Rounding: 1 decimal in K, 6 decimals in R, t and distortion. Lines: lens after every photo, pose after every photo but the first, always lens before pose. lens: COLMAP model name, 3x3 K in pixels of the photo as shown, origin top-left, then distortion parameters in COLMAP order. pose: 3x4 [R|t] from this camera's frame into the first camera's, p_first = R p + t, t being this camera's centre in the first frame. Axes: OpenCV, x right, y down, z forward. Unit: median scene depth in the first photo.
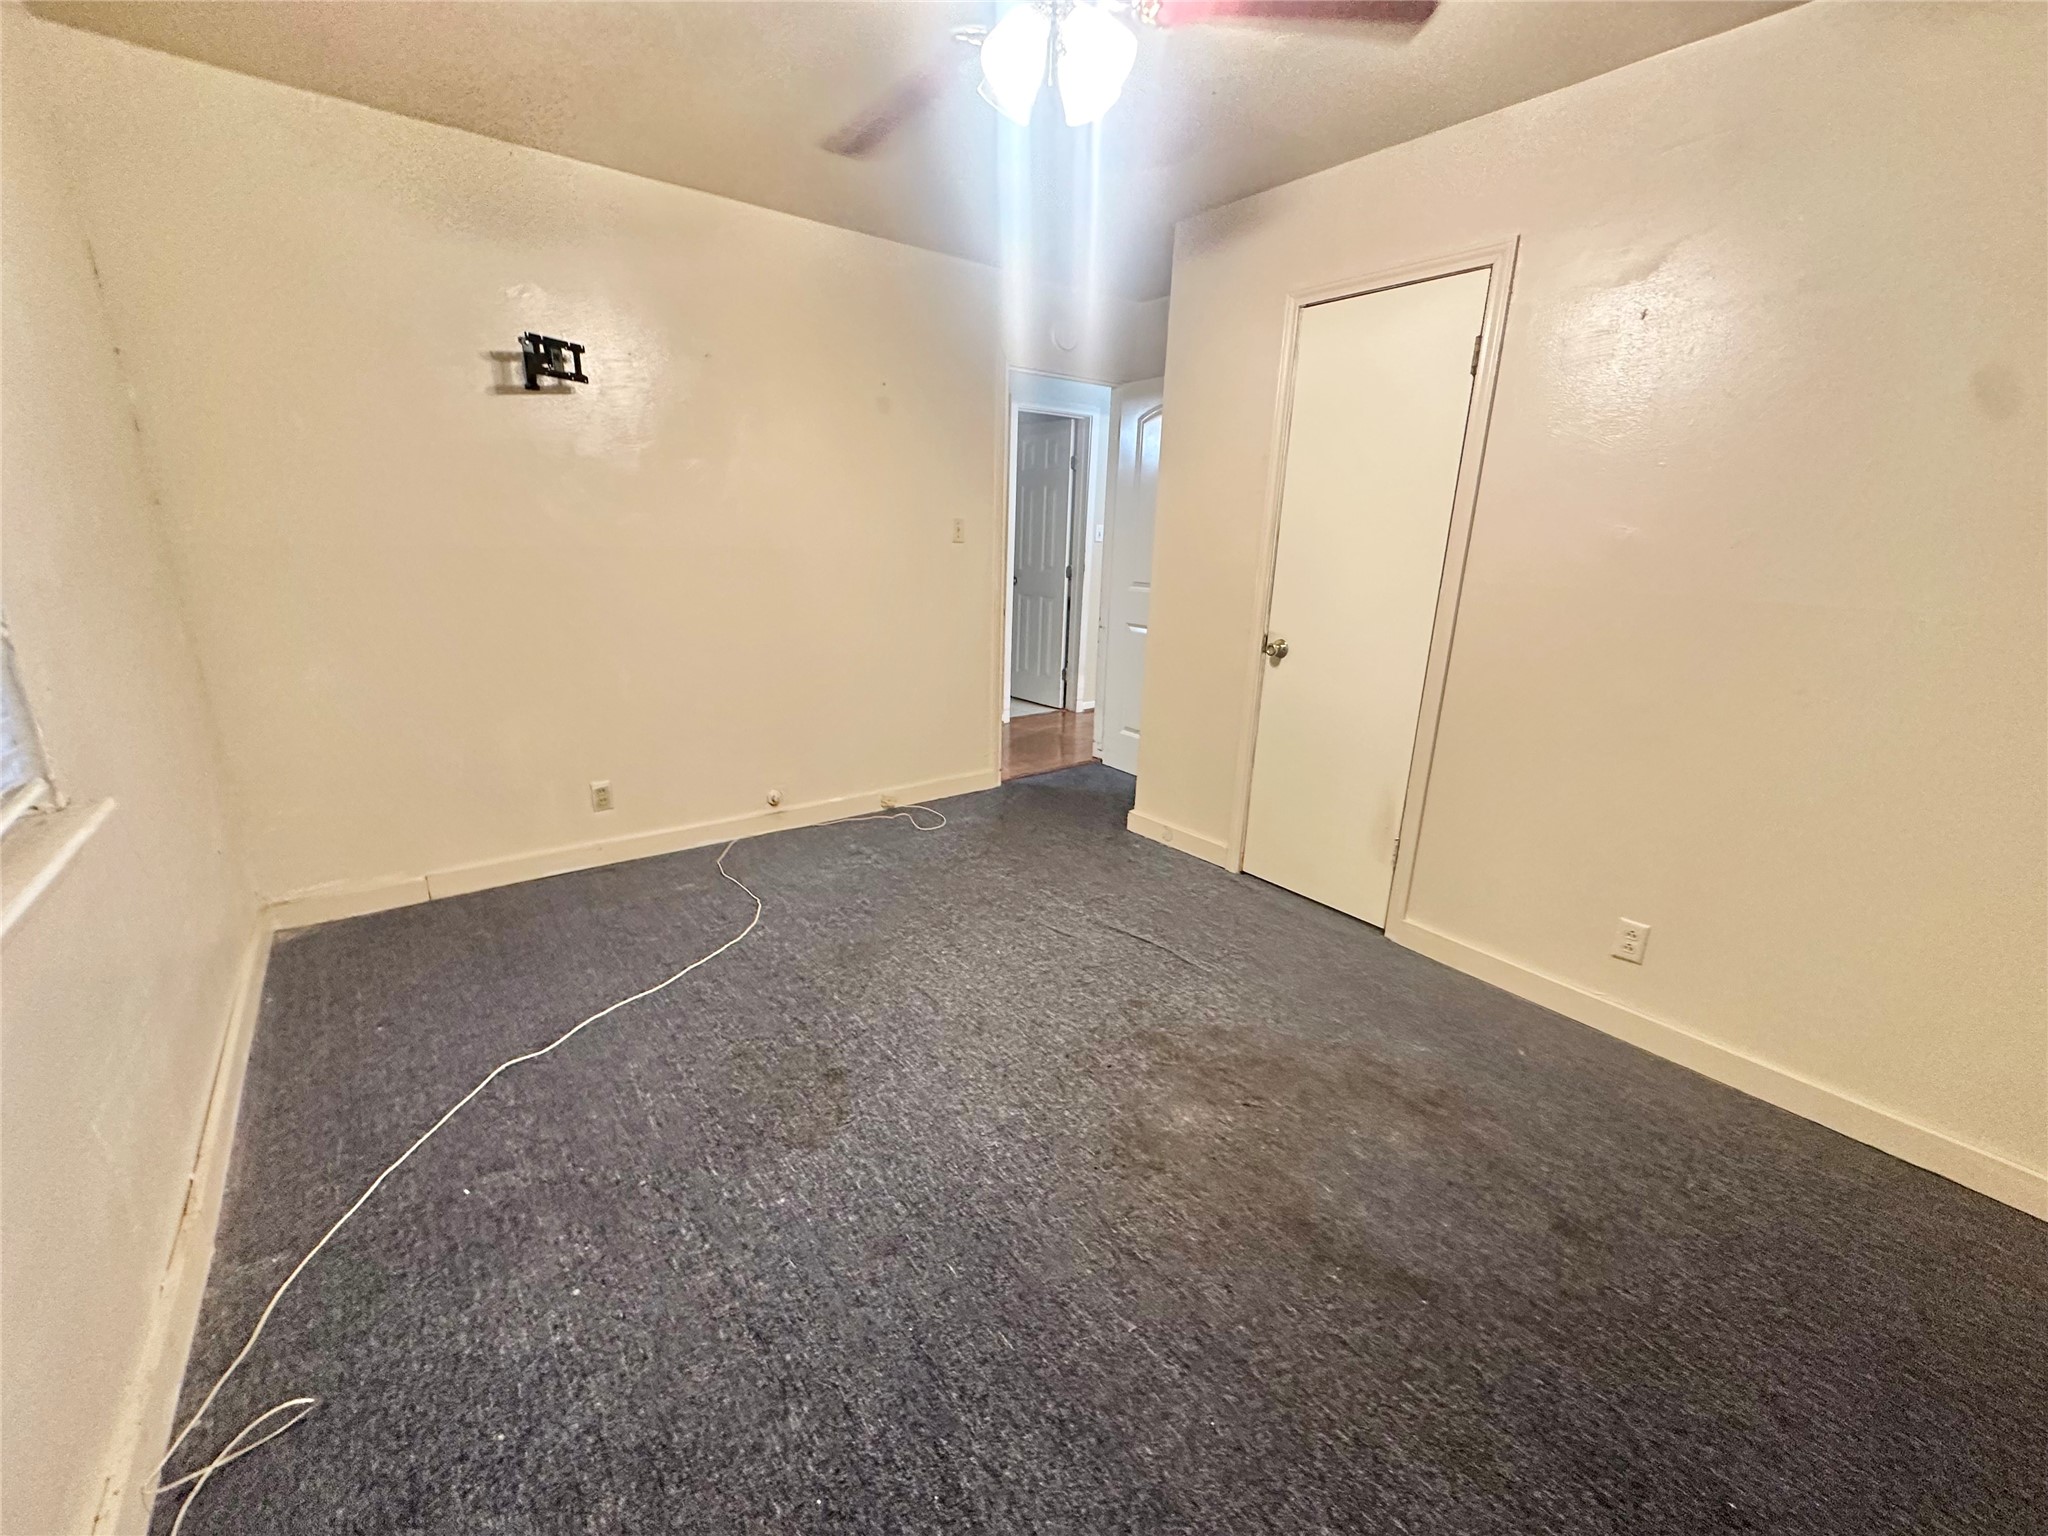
lens RADIAL K [[815.2, 0, 1023.9], [0, 815.2, 766.7], [0, 0, 1]] dist [-0.006739, 0.002155]
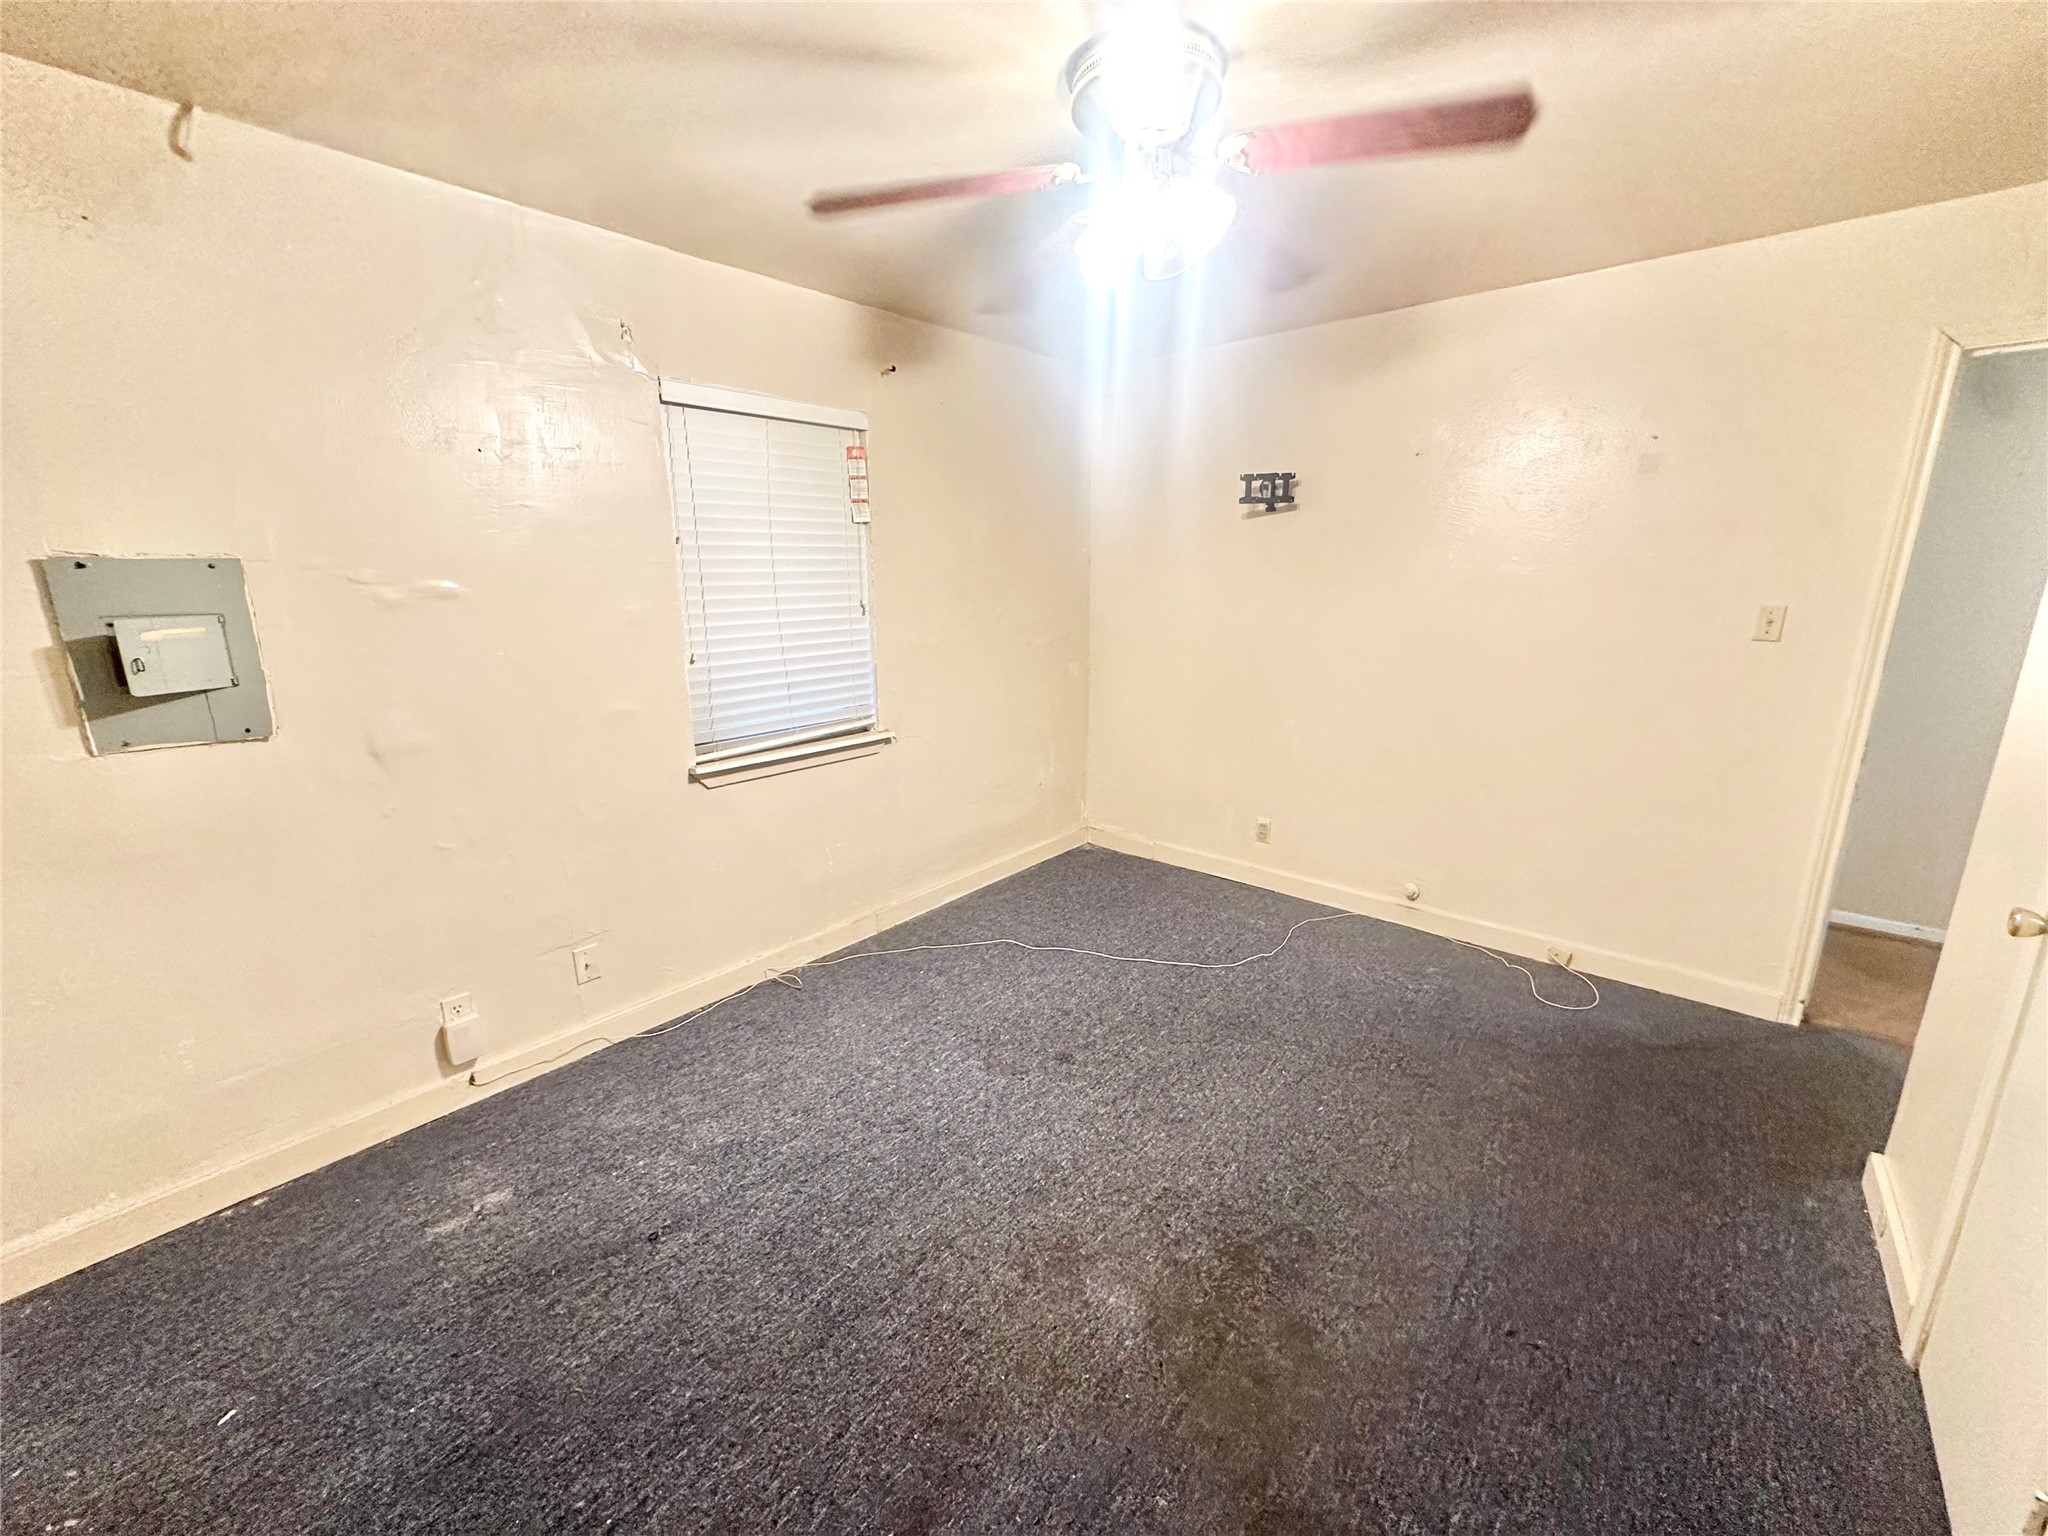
lens RADIAL K [[815.2, 0, 1023.9], [0, 815.2, 766.7], [0, 0, 1]] dist [-0.006739, 0.002155]
pose [[0.201478, 0.201344, -0.958576, 0.700713], [-0.264531, 0.953464, 0.144670, -0.171520], [0.943096, 0.224425, 0.245364, 0.433703]]
